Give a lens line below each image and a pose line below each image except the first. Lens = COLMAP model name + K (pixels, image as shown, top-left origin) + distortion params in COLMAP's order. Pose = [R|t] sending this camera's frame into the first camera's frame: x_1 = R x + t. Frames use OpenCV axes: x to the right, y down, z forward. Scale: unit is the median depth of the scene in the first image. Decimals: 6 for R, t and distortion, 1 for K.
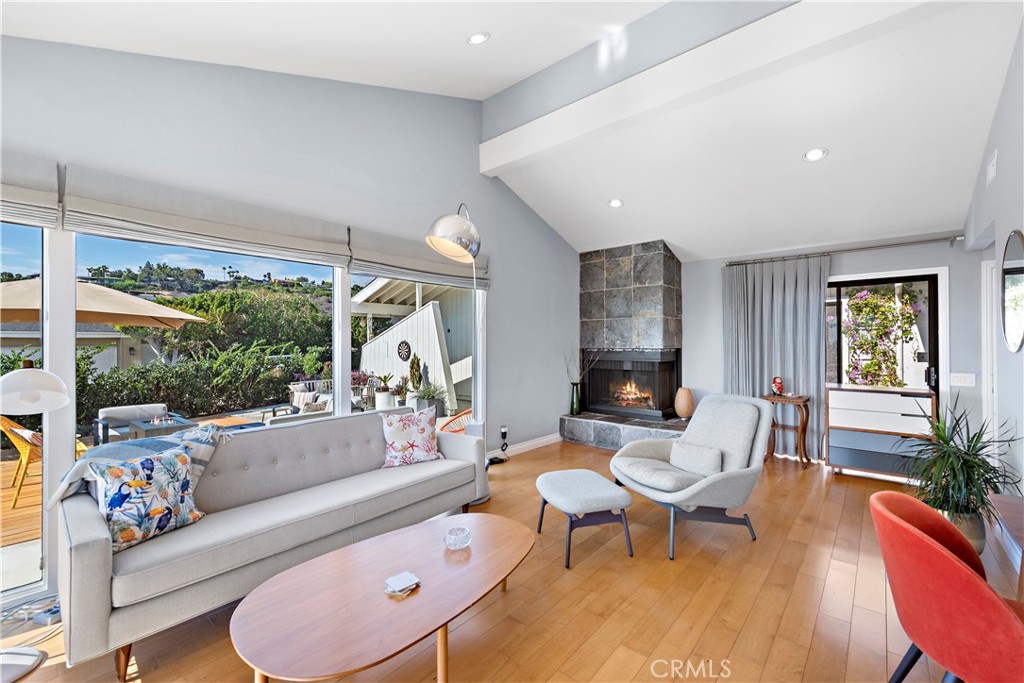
lens RADIAL K [[404.5, 0, 506.2], [0, 404.5, 341.5], [0, 0, 1]] dist [0.009303, -0.001178]
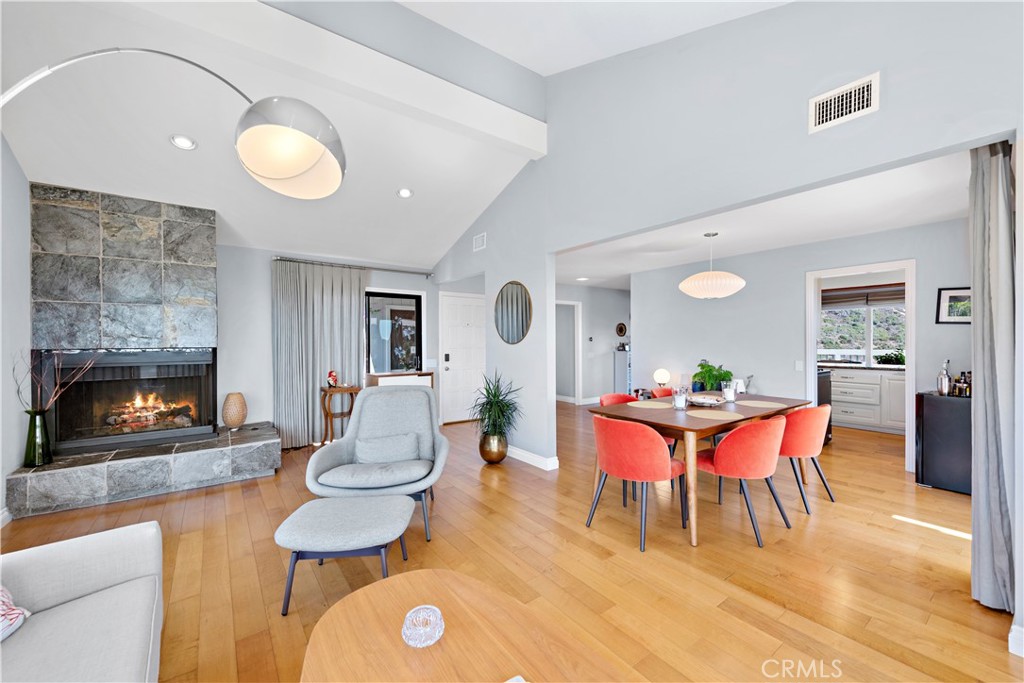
lens RADIAL K [[404.5, 0, 505.9], [0, 404.5, 341.5], [0, 0, 1]] dist [0.009303, -0.001178]
pose [[0.225732, 0.000094, 0.974189, -0.253487], [-0.001061, 0.999999, 0.000149, 0.005606], [-0.974189, -0.001067, 0.225732, 0.244637]]
